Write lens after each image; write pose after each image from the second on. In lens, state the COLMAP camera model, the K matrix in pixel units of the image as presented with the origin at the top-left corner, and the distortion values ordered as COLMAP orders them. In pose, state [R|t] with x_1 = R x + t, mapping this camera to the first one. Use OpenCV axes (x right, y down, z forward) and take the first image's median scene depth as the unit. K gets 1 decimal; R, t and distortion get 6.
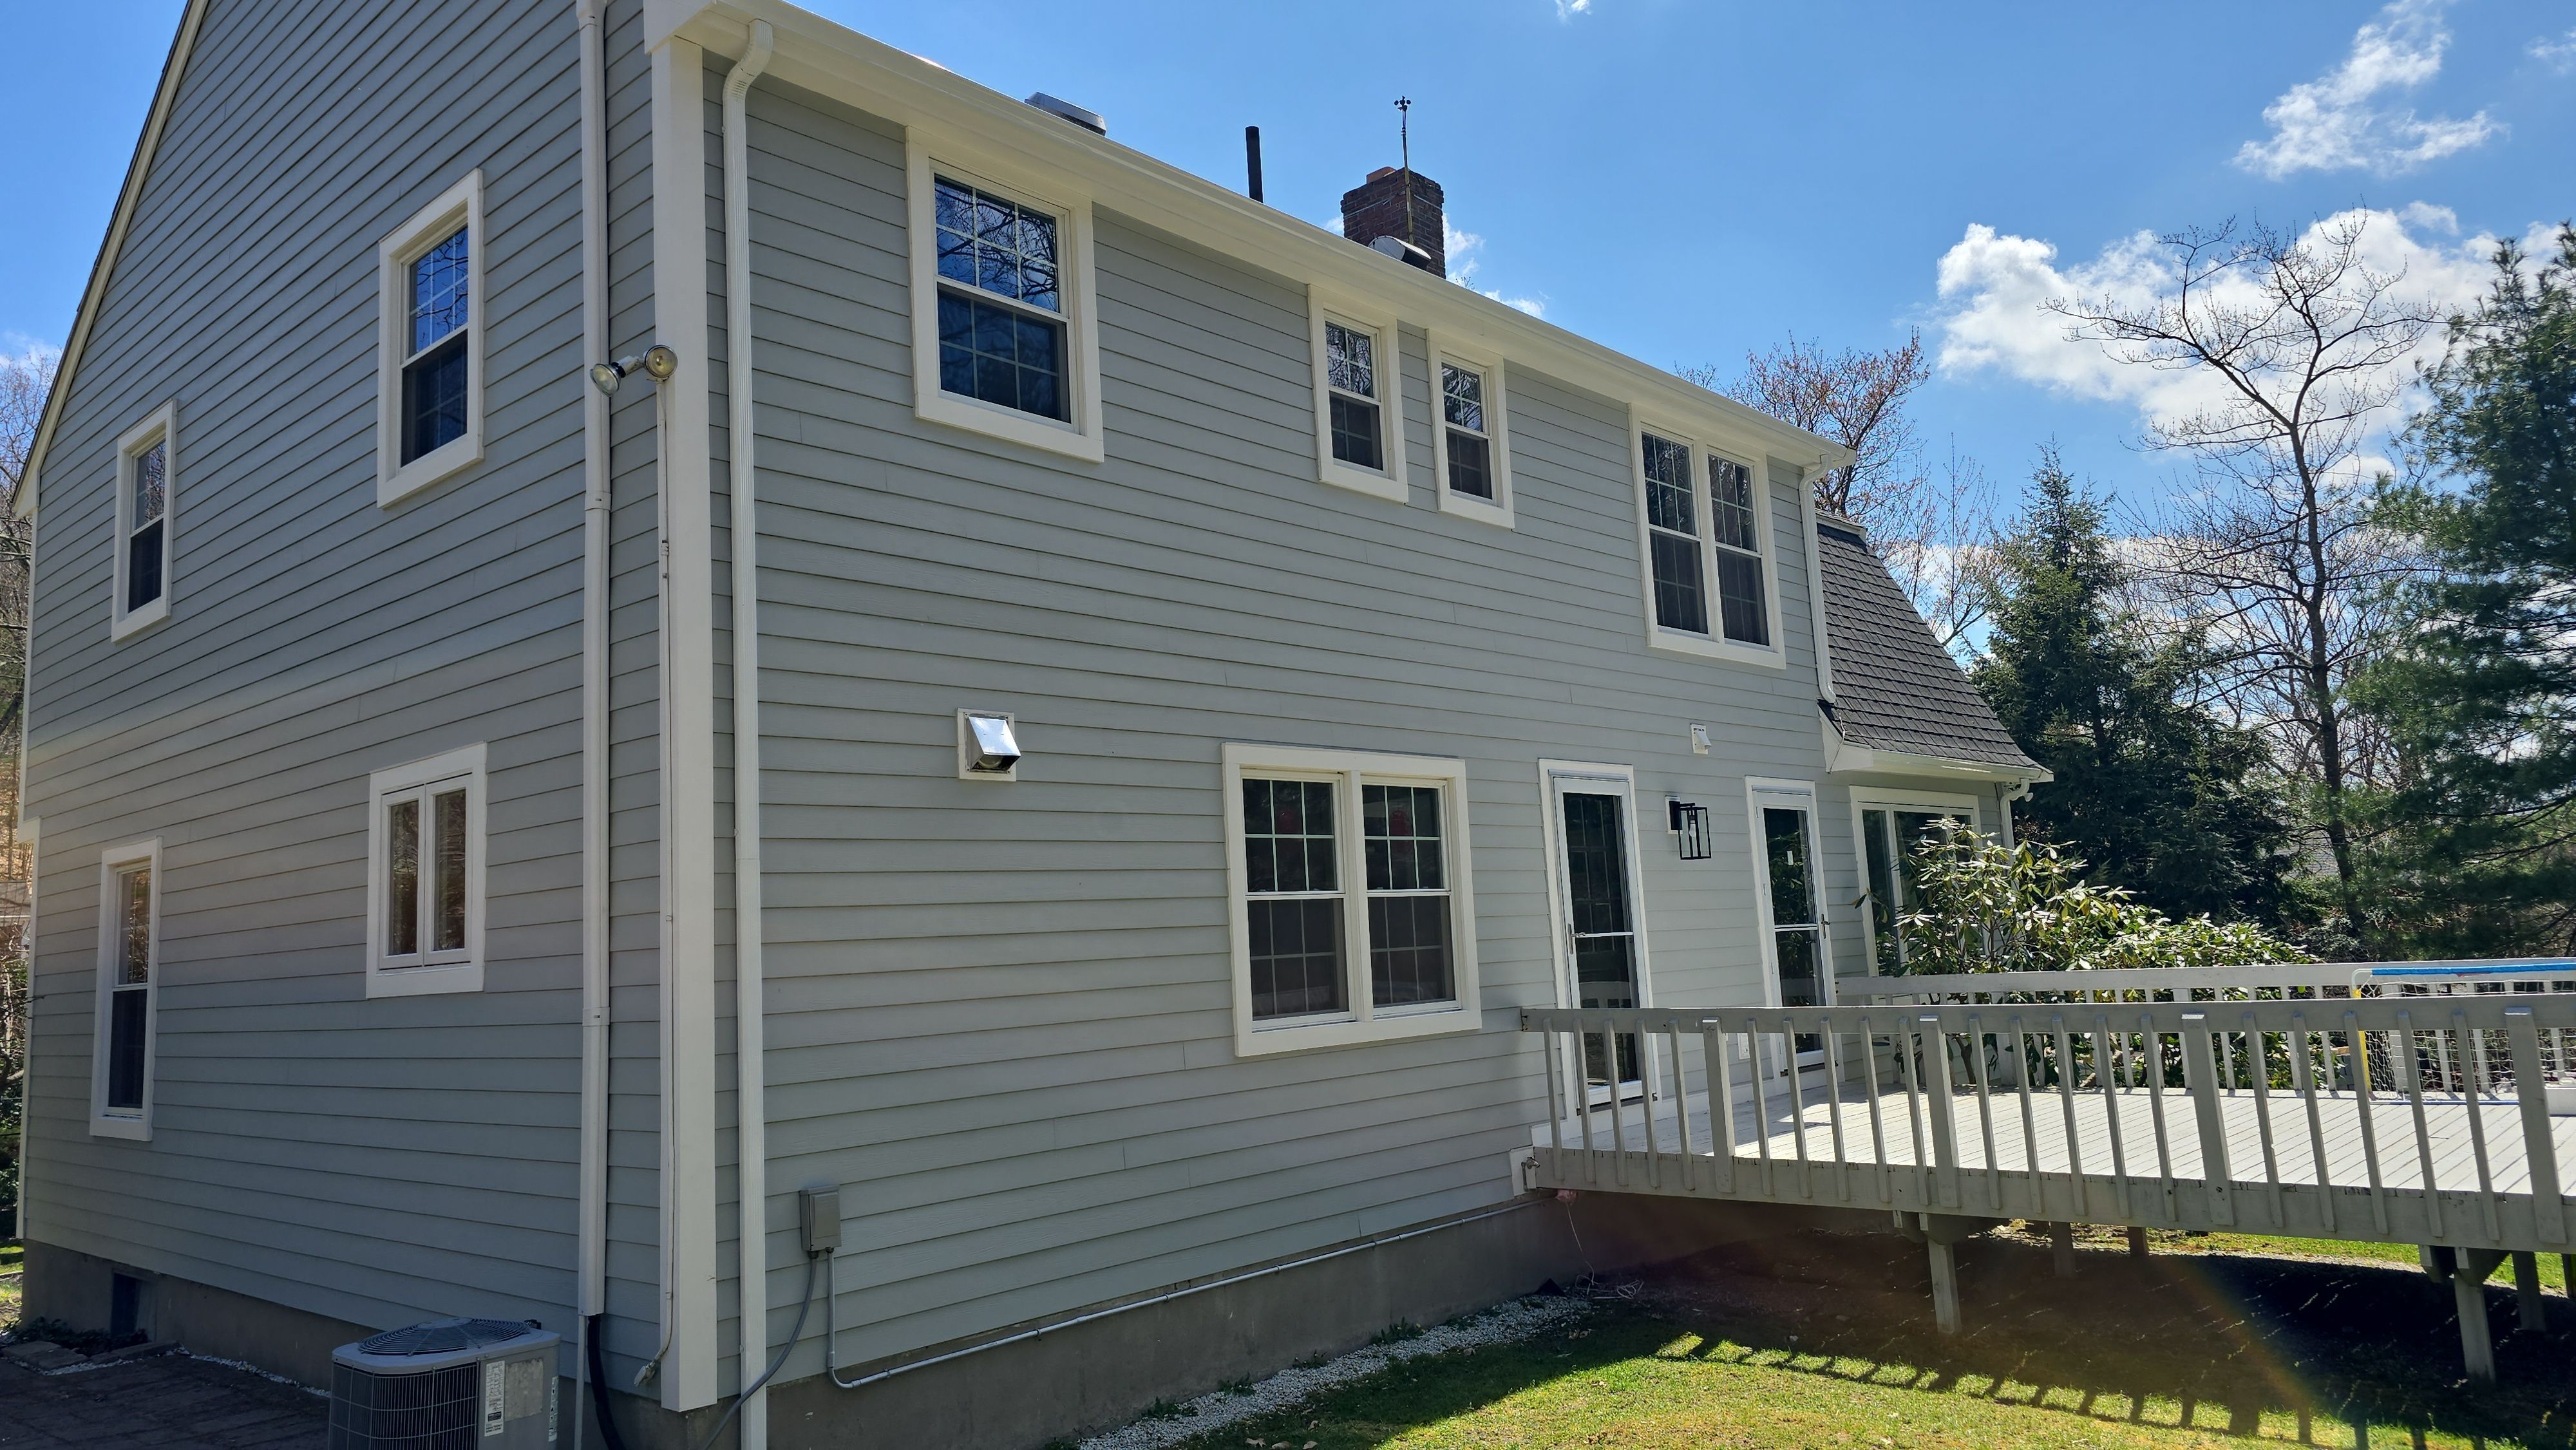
lens RADIAL K [[1700.5, 0, 1255.0], [0, 1700.5, 706.3], [0, 0, 1]] dist [0.076261, -0.062004]
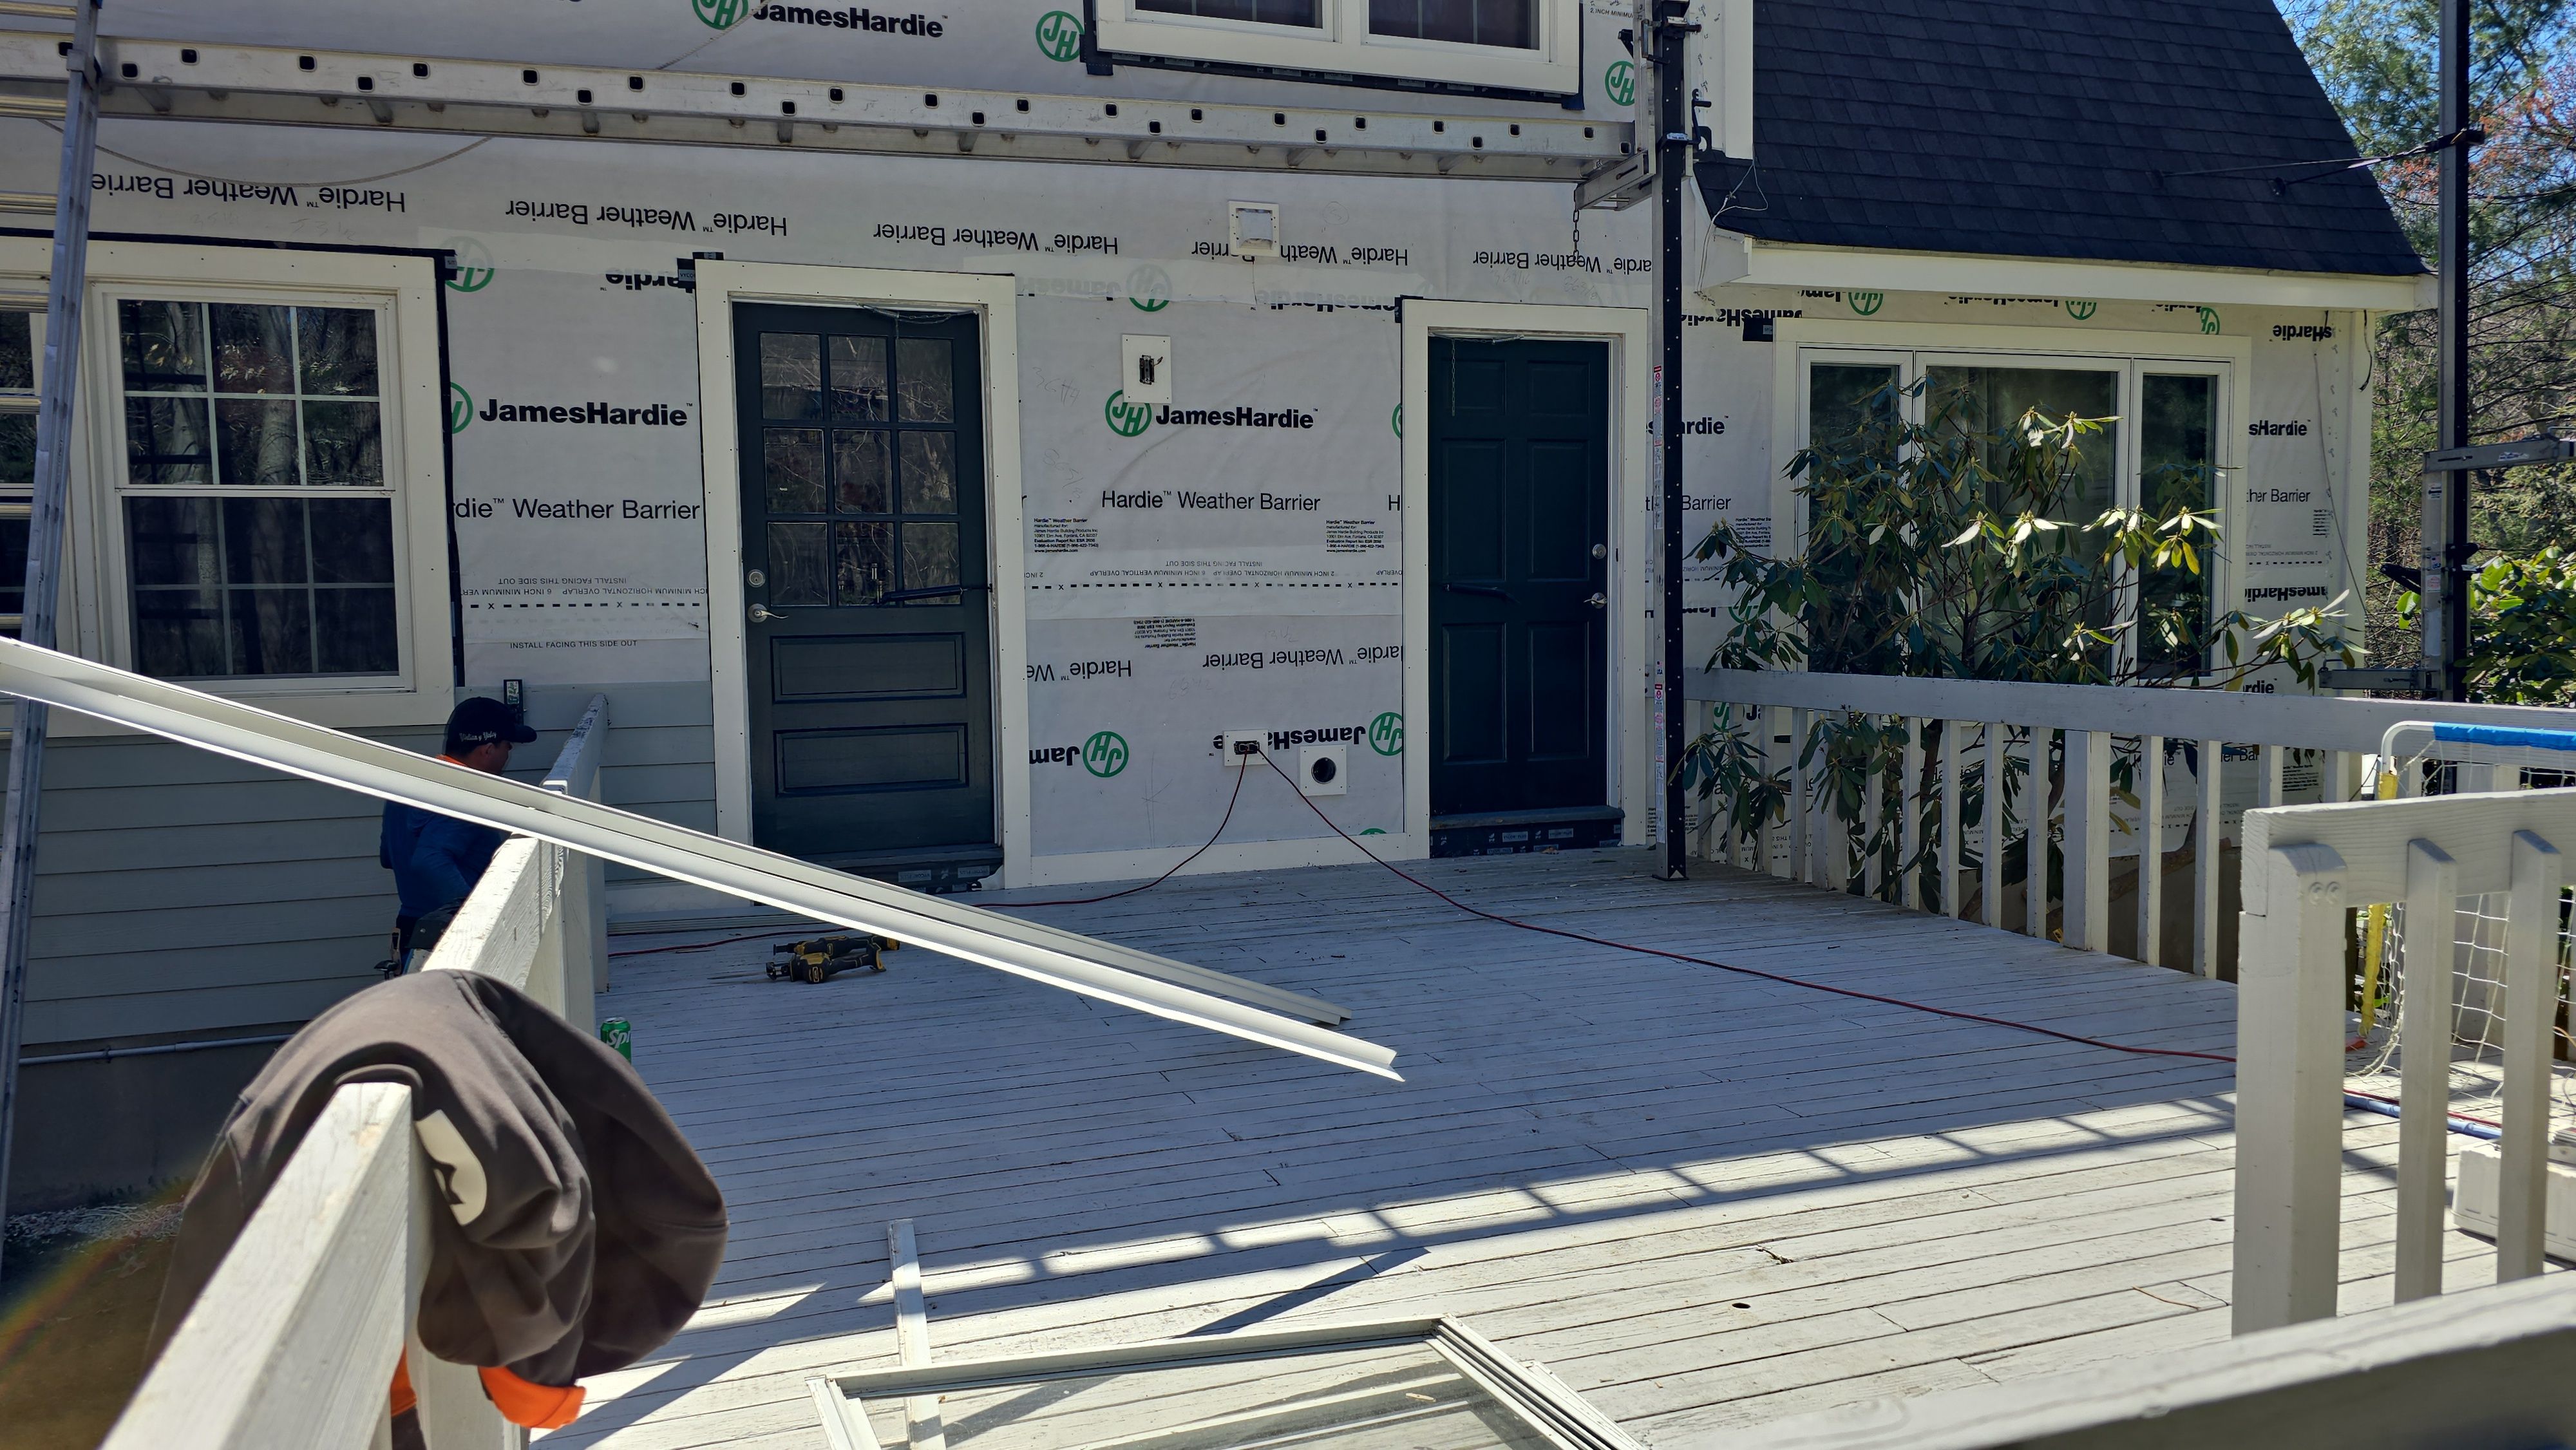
lens RADIAL K [[1635.0, 0, 1326.1], [0, 1635.0, 723.2], [0, 0, 1]] dist [0.095519, -0.110581]
pose [[0.884496, 0.075421, -0.460410, 0.666189], [0.034019, 0.973794, 0.224873, 0.068971], [0.465305, -0.214562, 0.858752, 0.644437]]
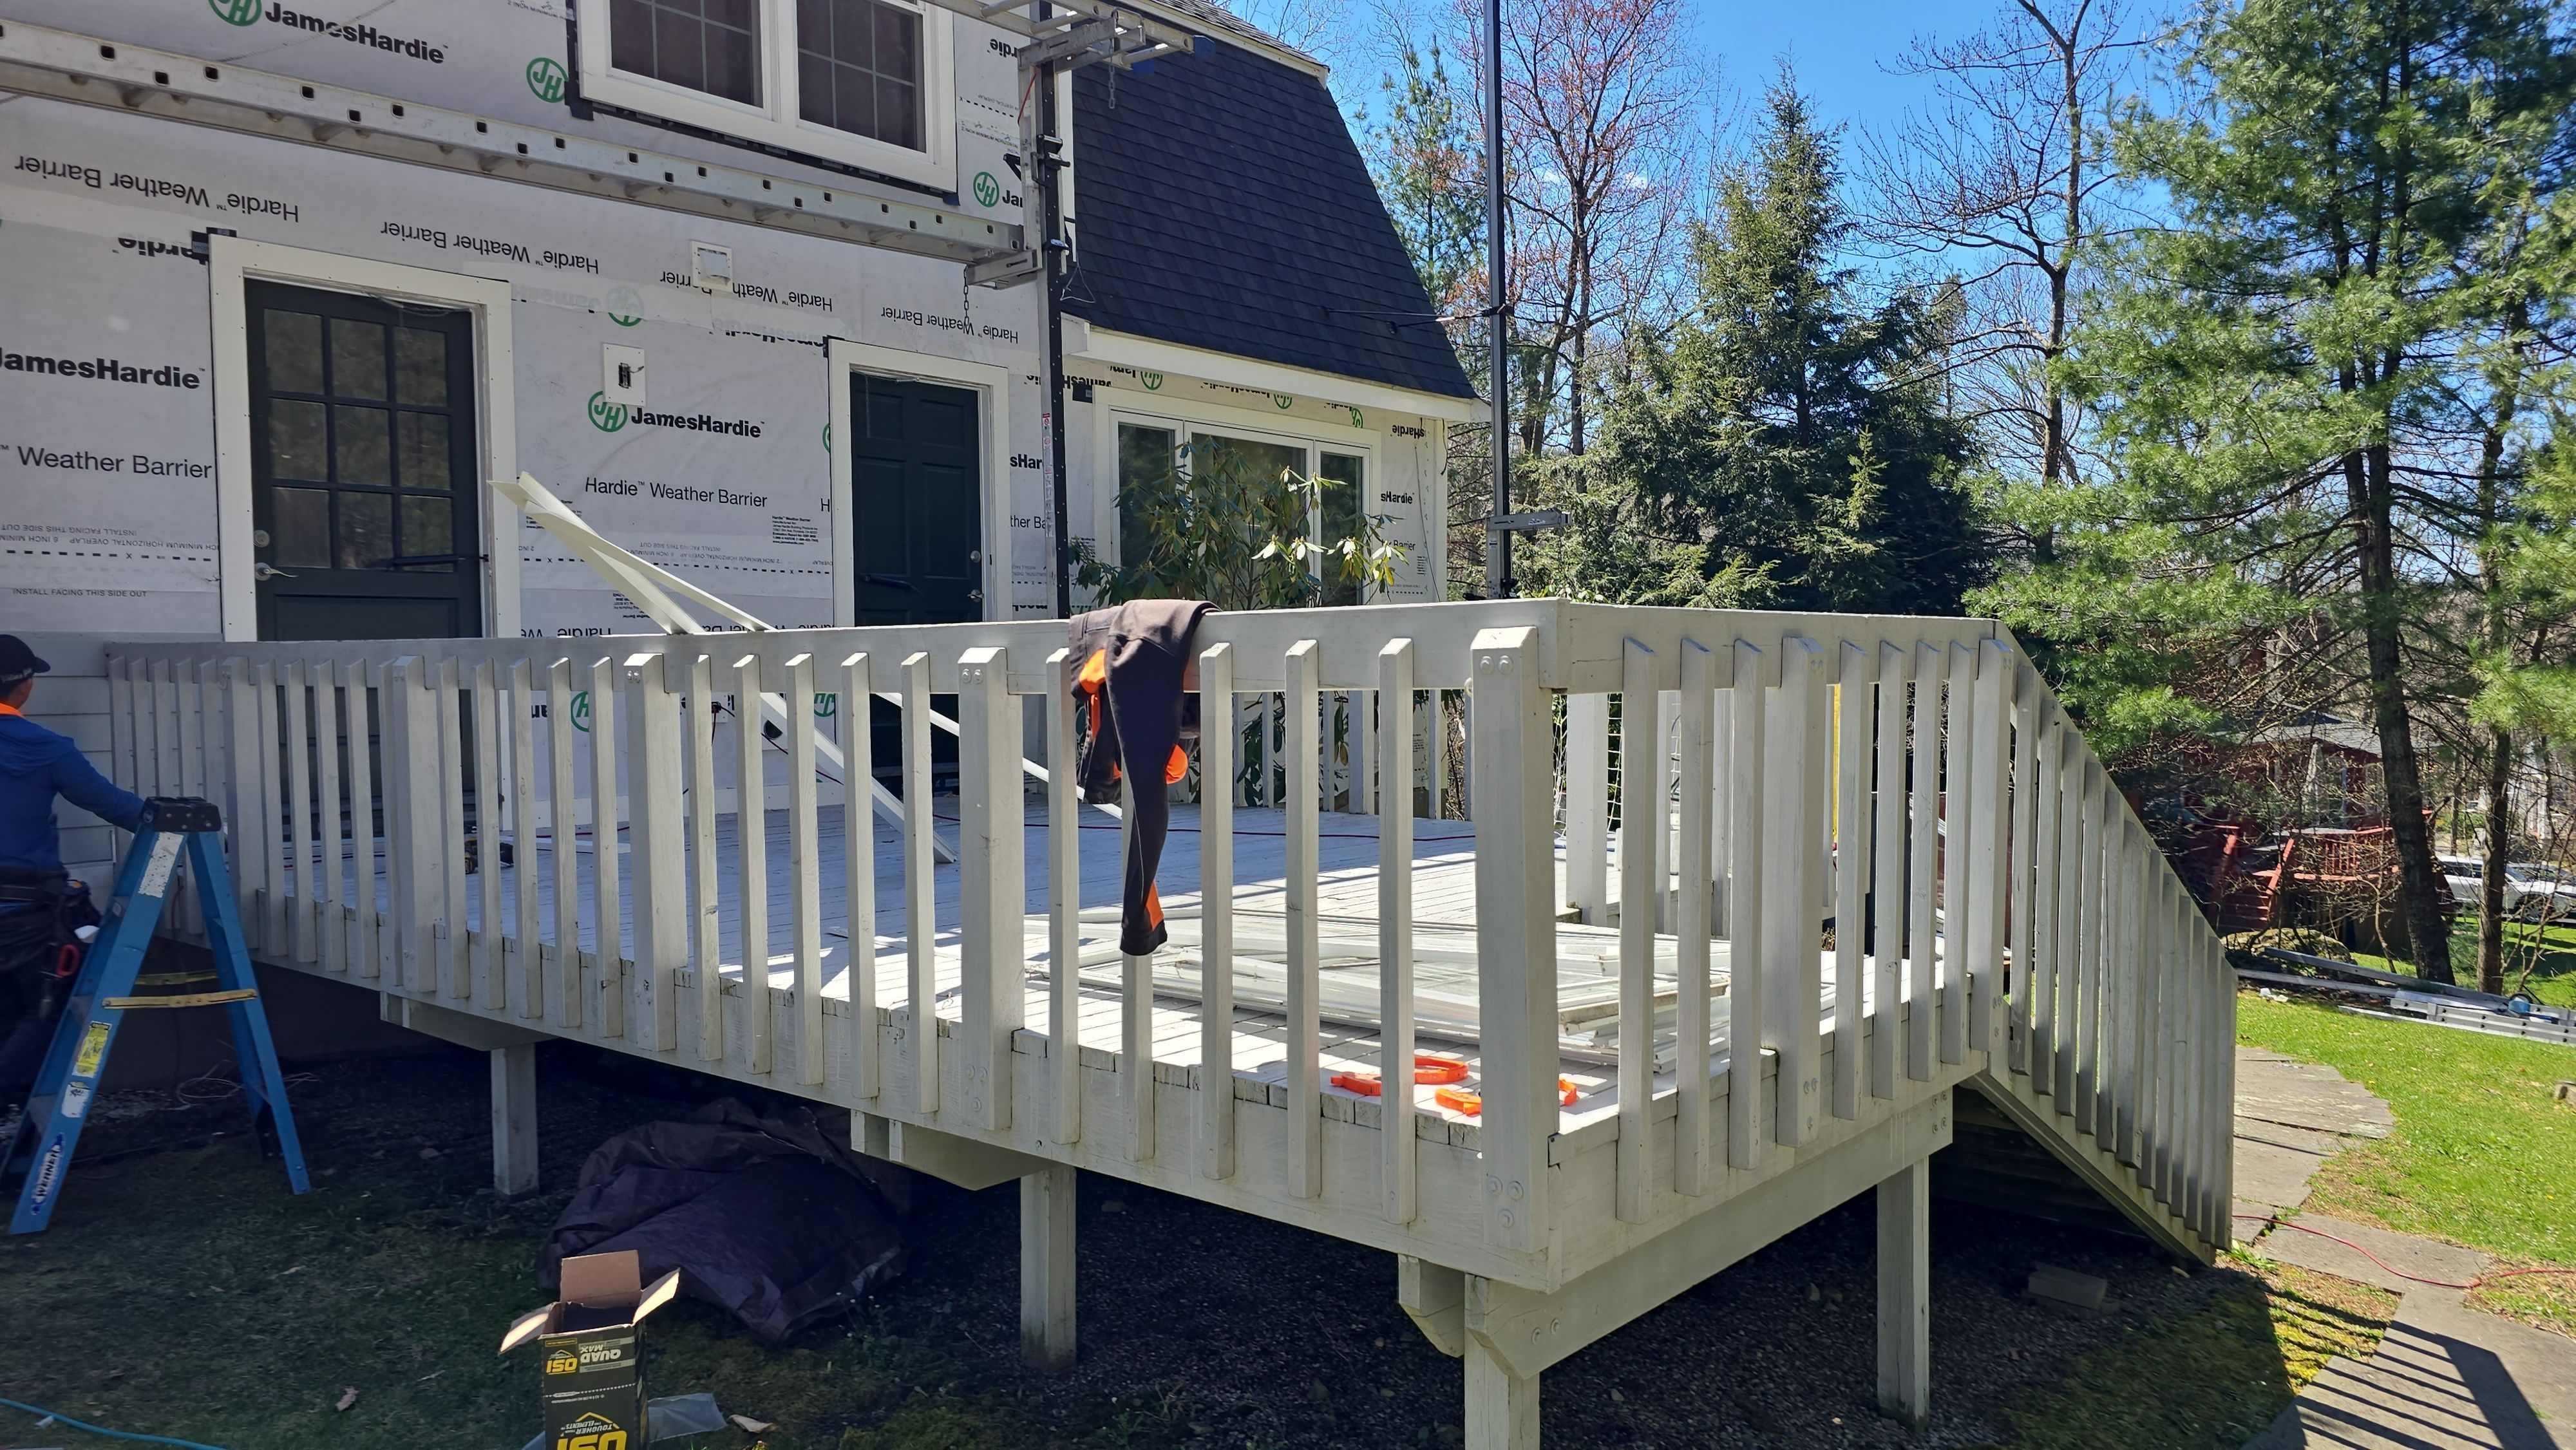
lens RADIAL K [[1693.0, 0, 1276.8], [0, 1693.0, 754.9], [0, 0, 1]] dist [0.056234, -0.050993]
pose [[0.998130, 0.048025, 0.037820, 0.568952], [-0.054542, 0.979036, 0.196247, 0.076810], [-0.027603, -0.197943, 0.979825, 0.396163]]
